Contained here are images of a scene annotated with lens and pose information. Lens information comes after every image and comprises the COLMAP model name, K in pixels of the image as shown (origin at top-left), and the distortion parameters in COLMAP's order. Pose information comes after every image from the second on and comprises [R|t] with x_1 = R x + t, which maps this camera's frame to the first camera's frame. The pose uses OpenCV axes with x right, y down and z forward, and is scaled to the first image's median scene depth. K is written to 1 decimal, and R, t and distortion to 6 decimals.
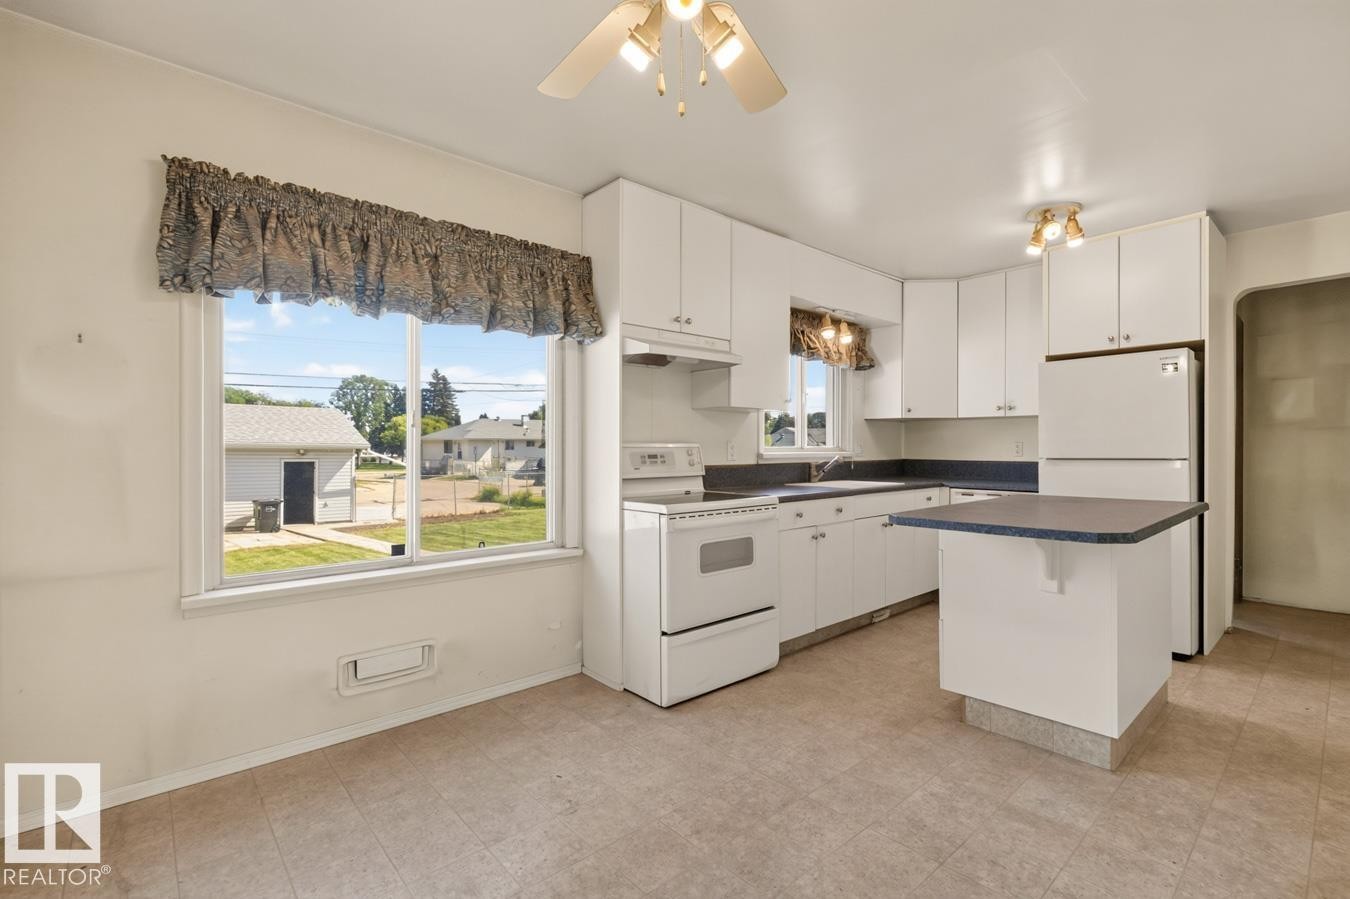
lens RADIAL K [[601.1, 0, 678.4], [0, 601.1, 447.6], [0, 0, 1]] dist [-0.000011, -0.000201]
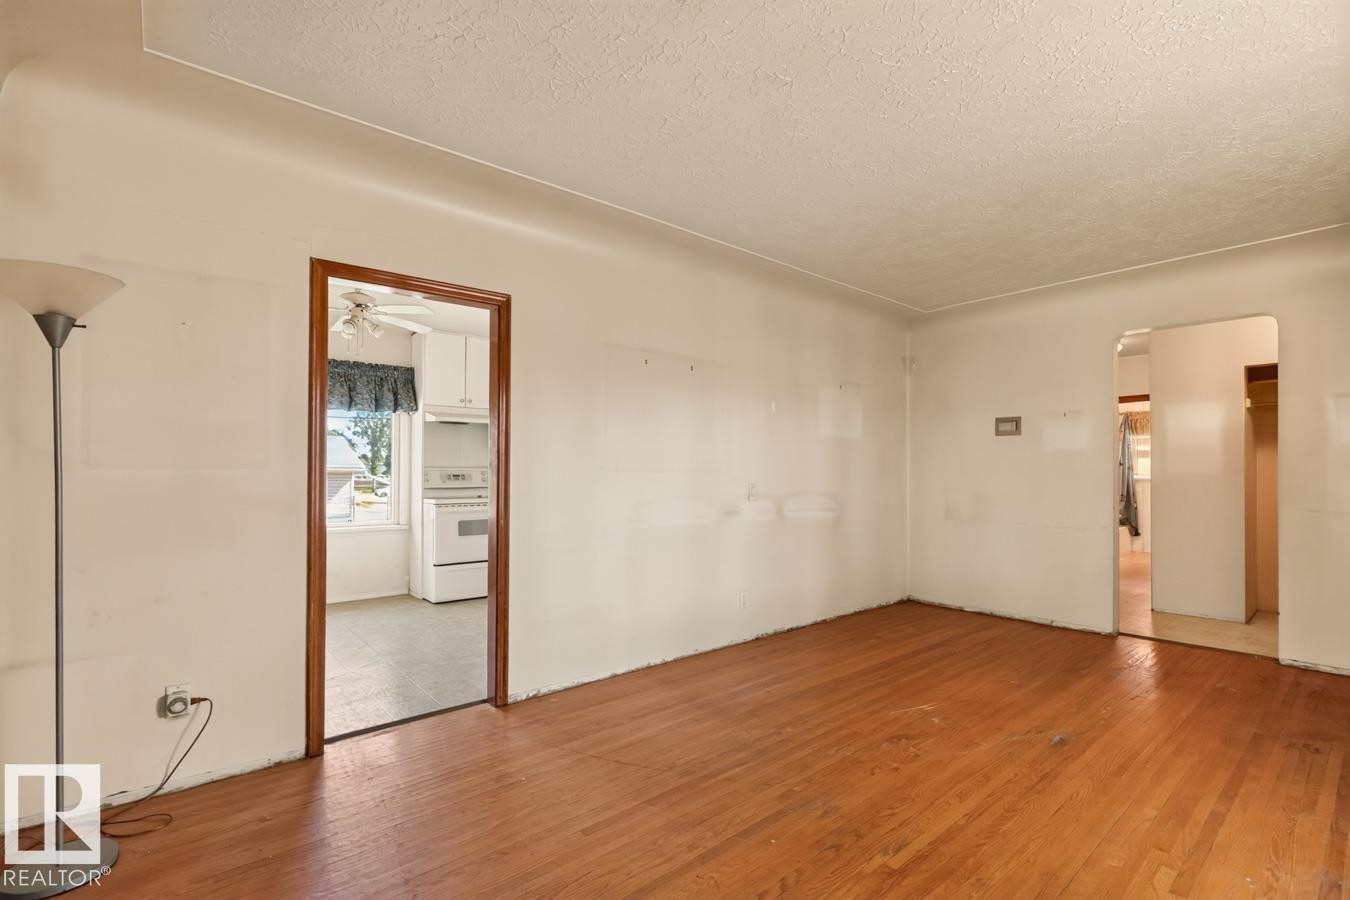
lens RADIAL K [[603.7, 0, 679.4], [0, 603.7, 466.0], [0, 0, 1]] dist [-0.000284, 0.000039]
pose [[0.999608, 0.003557, -0.027765, 0.724471], [-0.003865, 0.999932, -0.011033, 0.003661], [0.027724, 0.011136, 0.999554, -0.832216]]
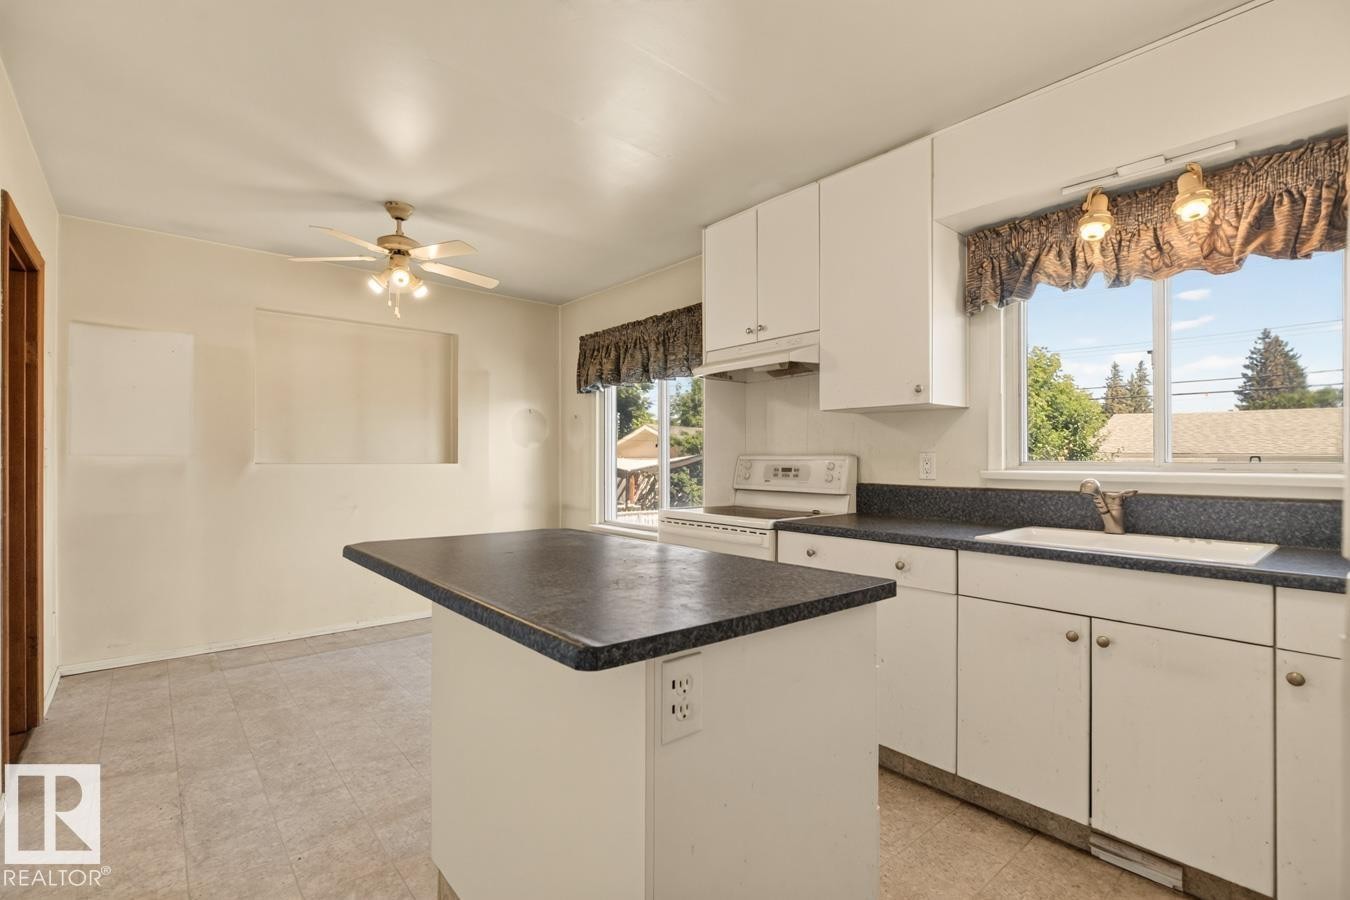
lens RADIAL K [[622.4, 0, 682.6], [0, 622.4, 456.5], [0, 0, 1]] dist [0.000106, -0.000192]
pose [[-0.014287, -0.002171, -0.999896, 1.041763], [-0.001504, 0.999997, -0.002150, -0.004445], [0.999897, 0.001473, -0.014290, 0.921717]]
